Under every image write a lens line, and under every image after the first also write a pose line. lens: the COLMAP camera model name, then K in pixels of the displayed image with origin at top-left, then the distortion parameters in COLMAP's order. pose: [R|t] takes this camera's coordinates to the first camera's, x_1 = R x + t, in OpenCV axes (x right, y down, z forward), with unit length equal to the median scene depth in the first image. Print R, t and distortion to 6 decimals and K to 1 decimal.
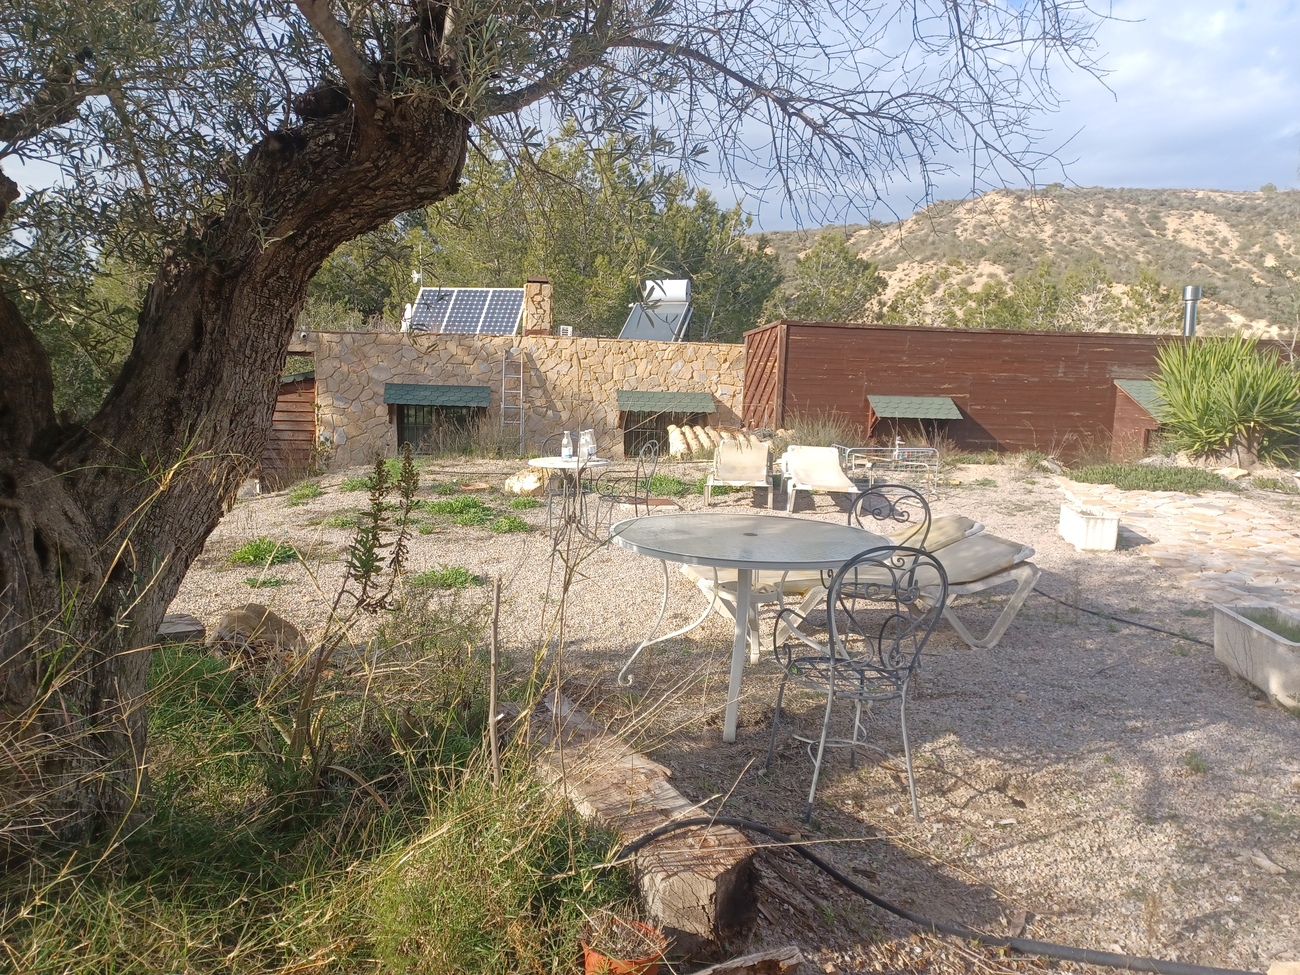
lens RADIAL K [[964.8, 0, 650.1], [0, 964.8, 487.0], [0, 0, 1]] dist [0.063078, -0.020245]
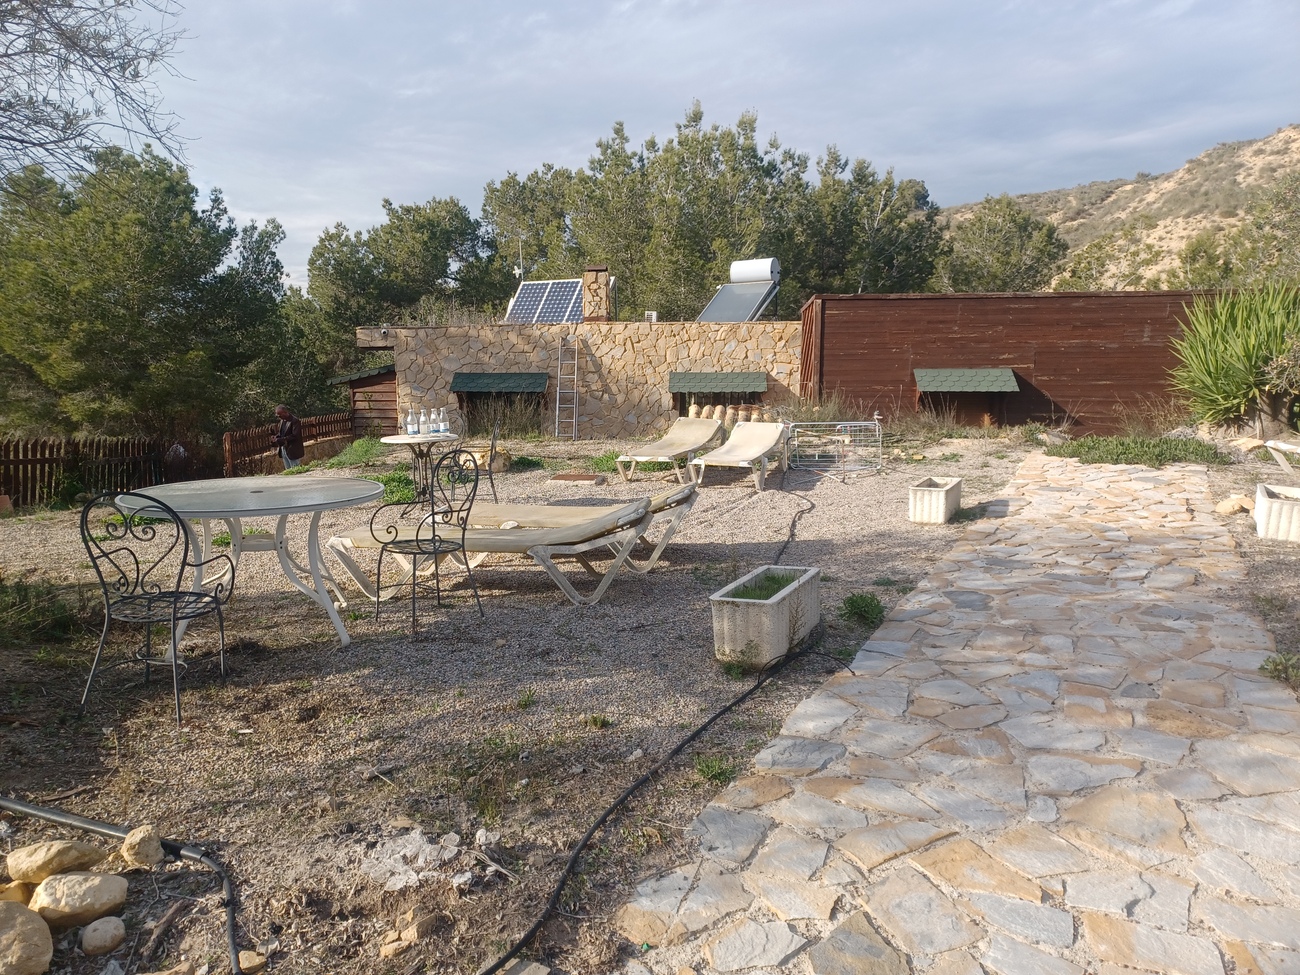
lens RADIAL K [[964.8, 0, 637.3], [0, 964.8, 489.5], [0, 0, 1]] dist [0.063078, -0.020245]
pose [[0.965844, 0.000069, -0.259124, 0.197693], [0.004141, 0.999868, 0.015700, 0.007096], [0.259091, -0.016237, 0.965717, 0.005072]]
